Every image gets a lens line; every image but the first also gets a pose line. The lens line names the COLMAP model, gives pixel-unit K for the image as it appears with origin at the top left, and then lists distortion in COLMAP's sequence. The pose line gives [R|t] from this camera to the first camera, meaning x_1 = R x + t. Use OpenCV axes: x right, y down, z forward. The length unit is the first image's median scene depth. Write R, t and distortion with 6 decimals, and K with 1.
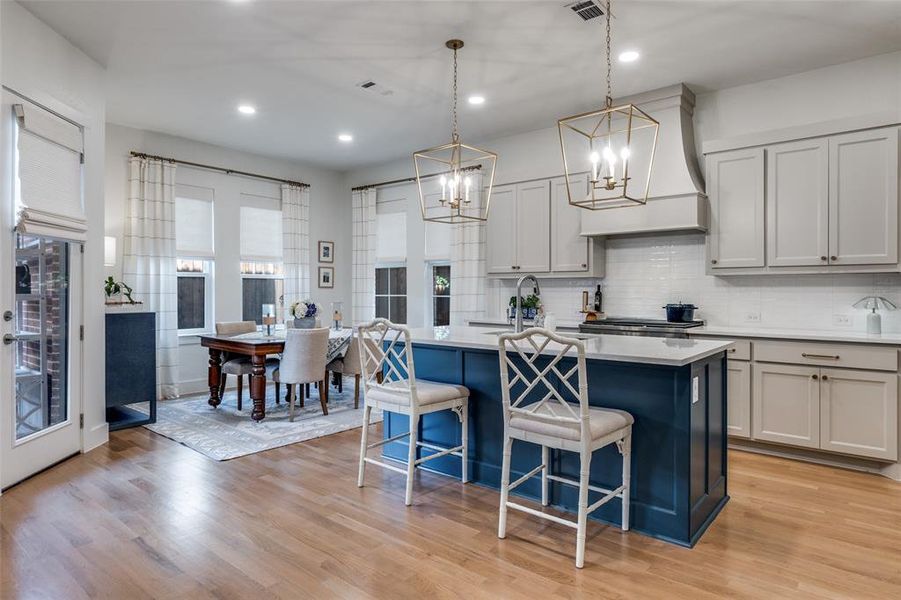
lens RADIAL K [[531.1, 0, 447.2], [0, 531.1, 288.7], [0, 0, 1]] dist [-0.011630, 0.006753]
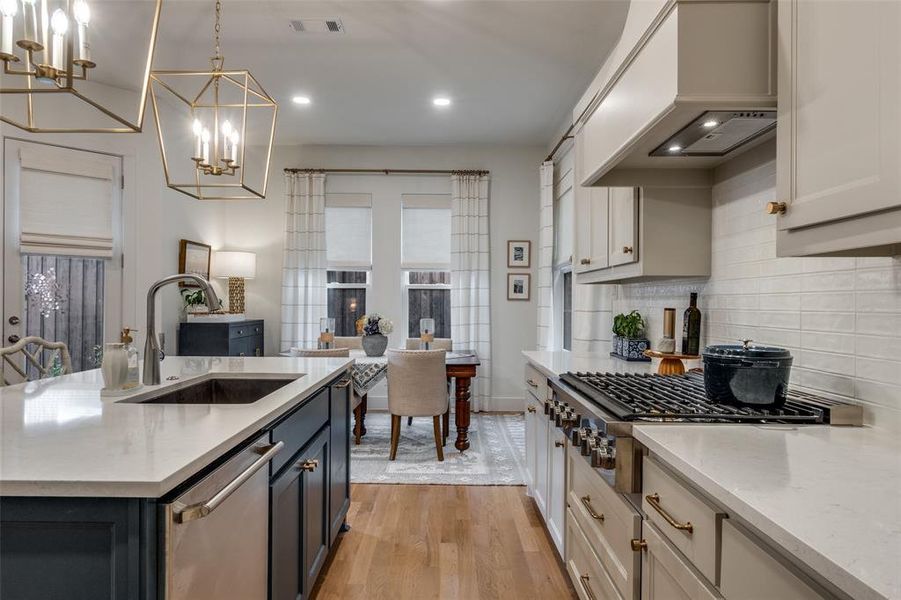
lens RADIAL K [[581.5, 0, 445.9], [0, 581.5, 306.2], [0, 0, 1]] dist [-0.007906, 0.006130]
pose [[0.639982, 0.009653, -0.768329, 0.515407], [-0.004250, 0.999950, 0.009023, 0.000170], [0.768378, -0.002509, 0.639991, 0.537888]]
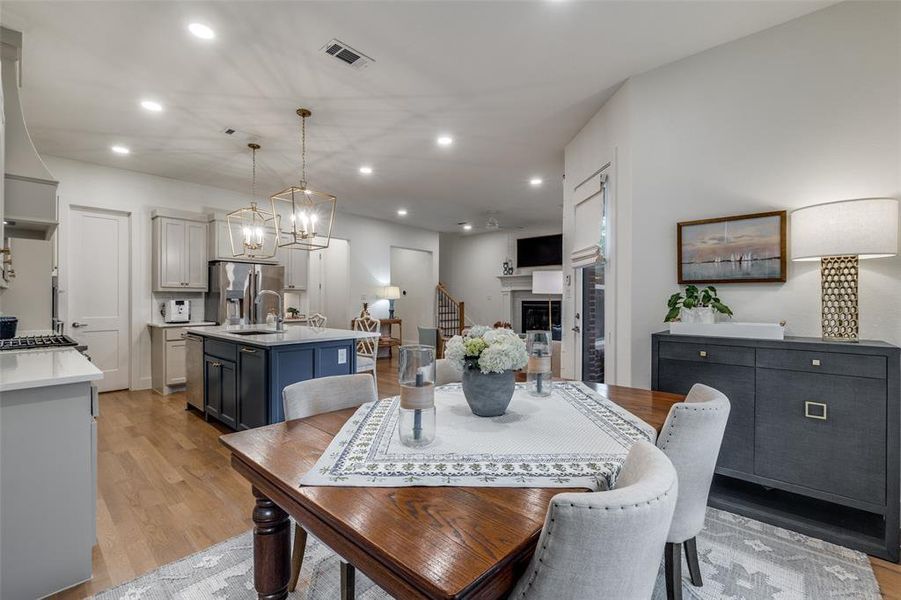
lens RADIAL K [[388.4, 0, 447.6], [0, 388.4, 302.2], [0, 0, 1]] dist [-0.007939, 0.001290]
pose [[-0.999425, -0.000812, 0.033893, -0.260776], [-0.000640, 0.999987, 0.005080, 0.000057], [-0.033897, 0.005056, -0.999413, 1.364834]]
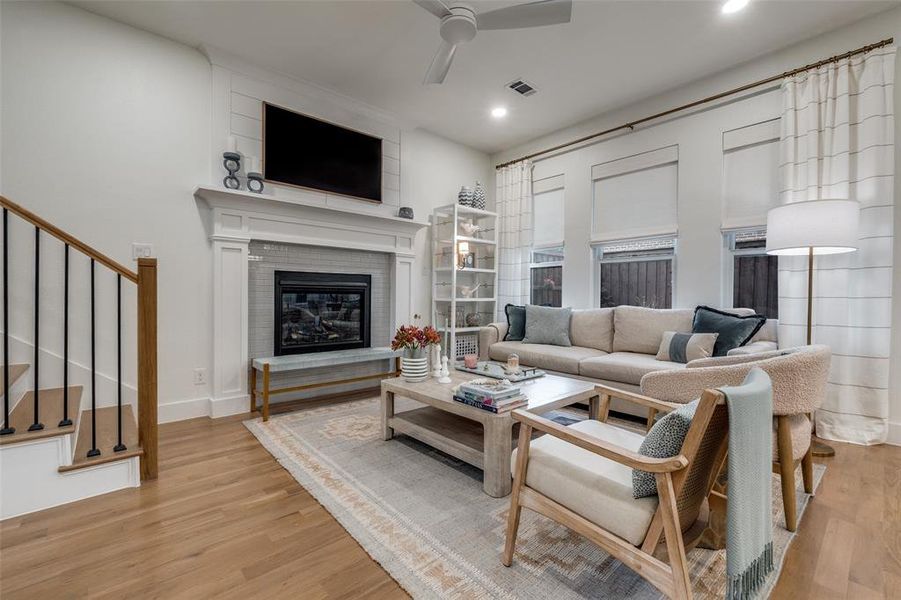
lens RADIAL K [[388.4, 0, 443.5], [0, 388.4, 301.1], [0, 0, 1]] dist [-0.007939, 0.001290]
pose [[-0.157403, 0.009949, -0.987484, 0.071821], [-0.007745, 0.999906, 0.011308, 0.044135], [0.987504, 0.009428, -0.157311, 0.007905]]
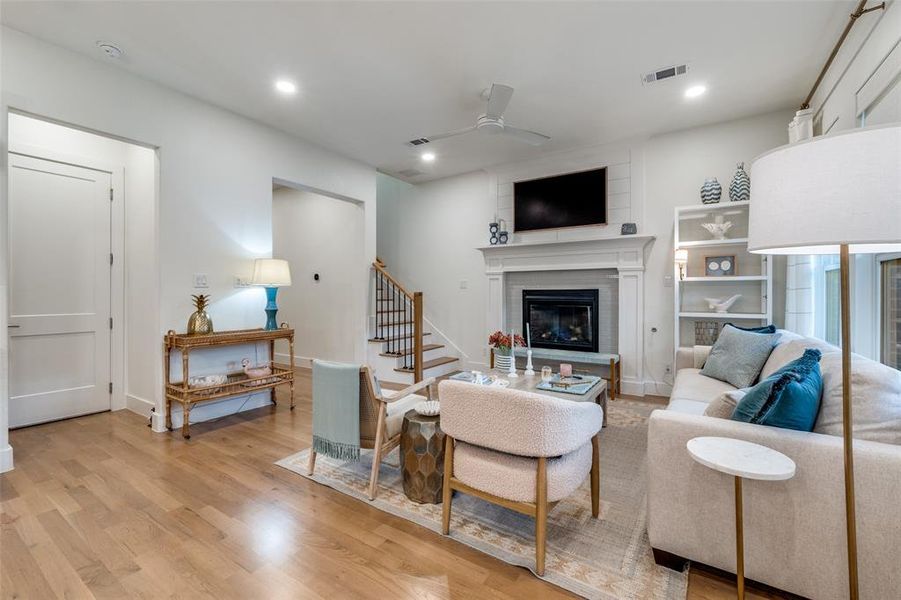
lens RADIAL K [[388.4, 0, 451.1], [0, 388.4, 292.1], [0, 0, 1]] dist [-0.007939, 0.001290]
pose [[-0.993316, 0.002163, -0.115406, -0.236279], [0.002019, 0.999997, 0.001366, 0.006234], [0.115408, 0.001123, -0.993318, 0.588034]]
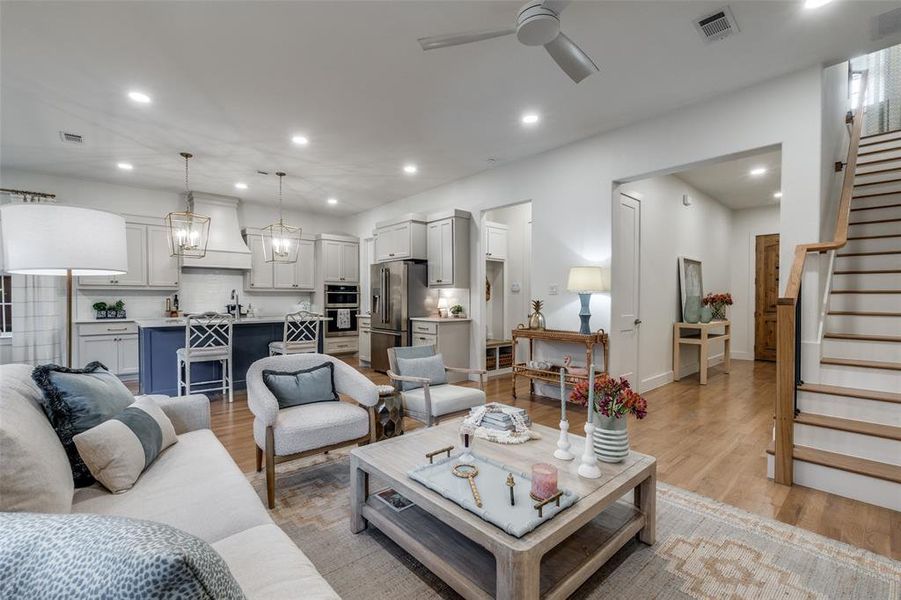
lens RADIAL K [[388.4, 0, 442.4], [0, 388.4, 308.1], [0, 0, 1]] dist [-0.007939, 0.001290]
pose [[0.147251, -0.022773, 0.988837, -0.790681], [0.000931, 0.999738, 0.022886, 0.007844], [-0.989099, -0.002450, 0.147234, -0.009763]]
